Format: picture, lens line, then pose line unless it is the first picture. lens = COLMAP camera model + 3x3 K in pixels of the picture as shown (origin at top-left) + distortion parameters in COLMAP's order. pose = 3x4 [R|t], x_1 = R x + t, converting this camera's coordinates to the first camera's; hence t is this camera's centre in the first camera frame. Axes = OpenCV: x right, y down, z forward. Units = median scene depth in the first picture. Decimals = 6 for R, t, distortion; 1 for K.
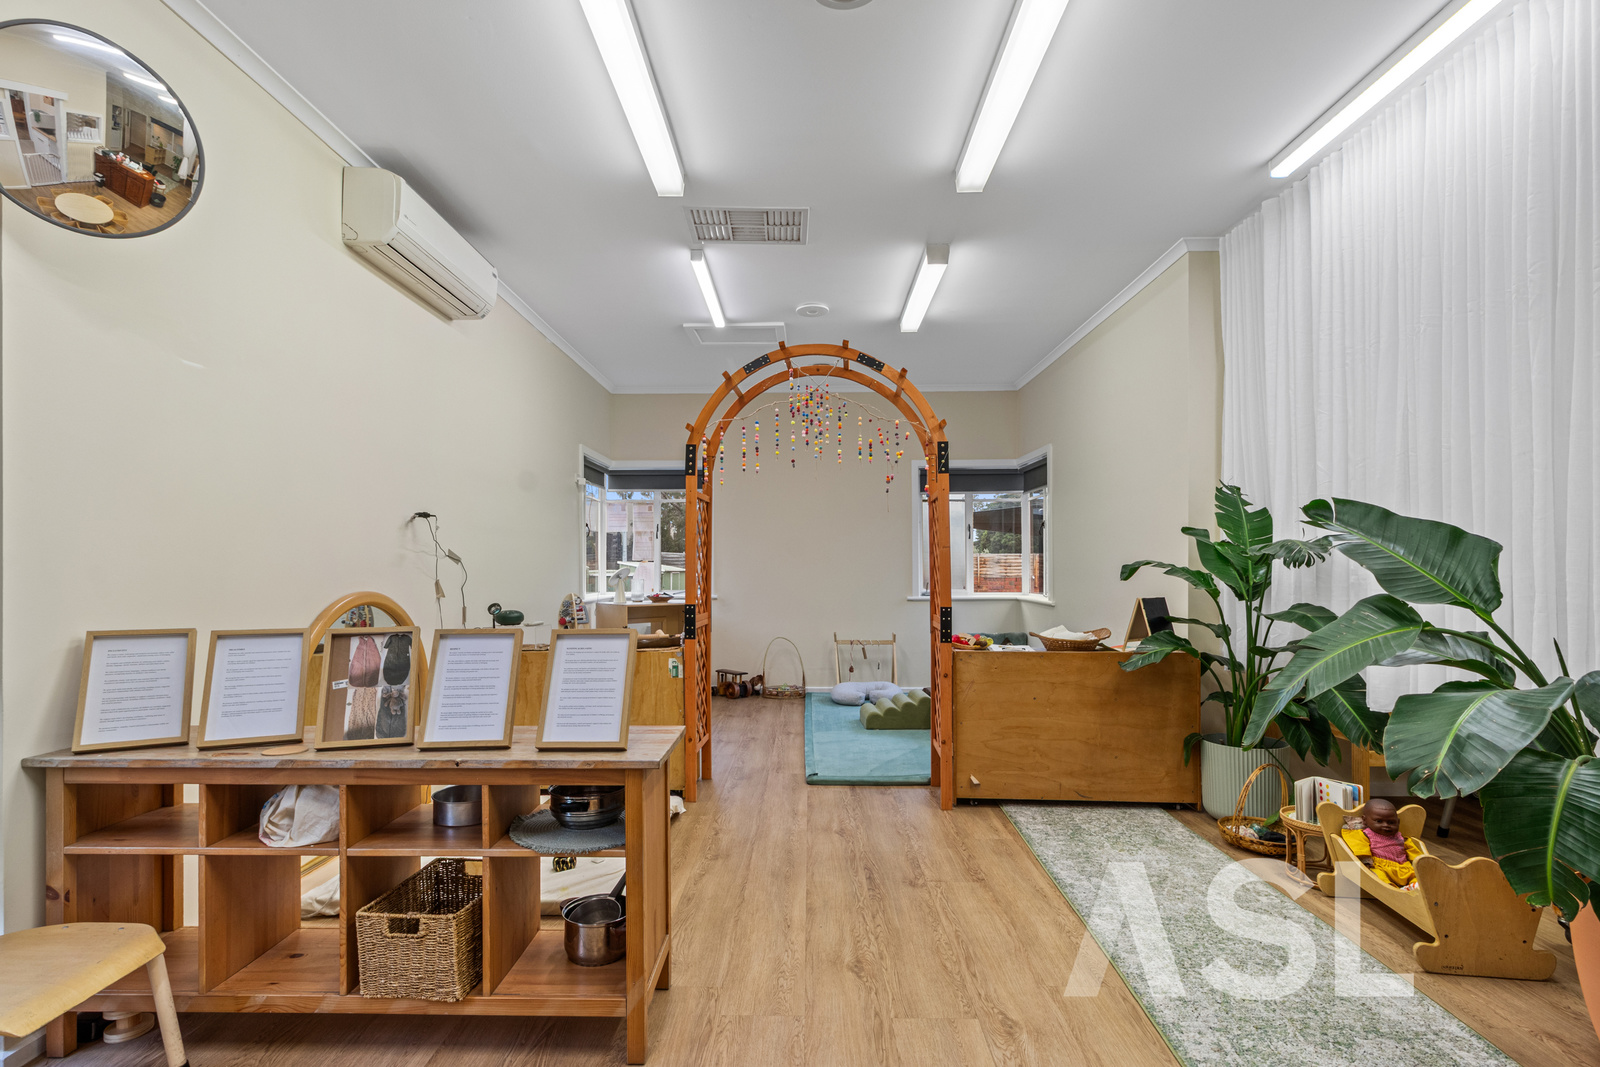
lens RADIAL K [[744.0, 0, 792.5], [0, 744.0, 564.3], [0, 0, 1]] dist [0.000958, -0.000269]
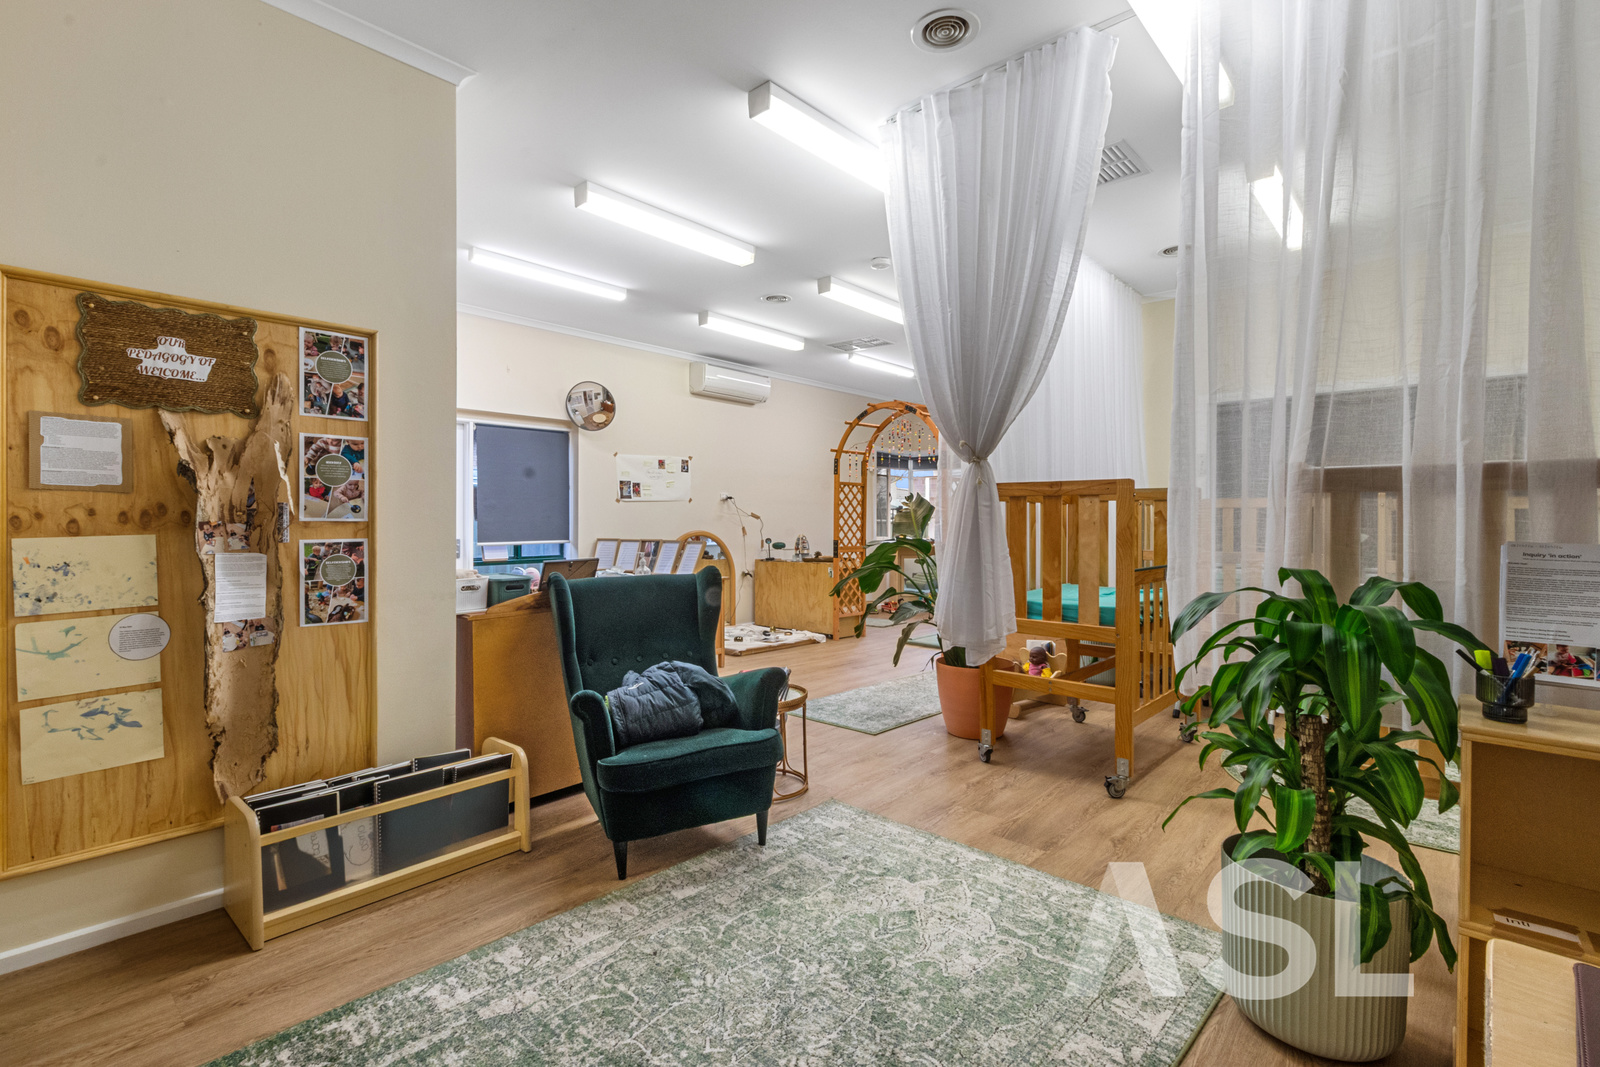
lens RADIAL K [[744.0, 0, 802.7], [0, 744.0, 529.9], [0, 0, 1]] dist [0.000958, -0.000269]
pose [[0.752579, 0.016281, -0.658301, 2.061784], [-0.004579, 0.999800, 0.019492, -0.026185], [0.658486, -0.011655, 0.752503, -0.997665]]
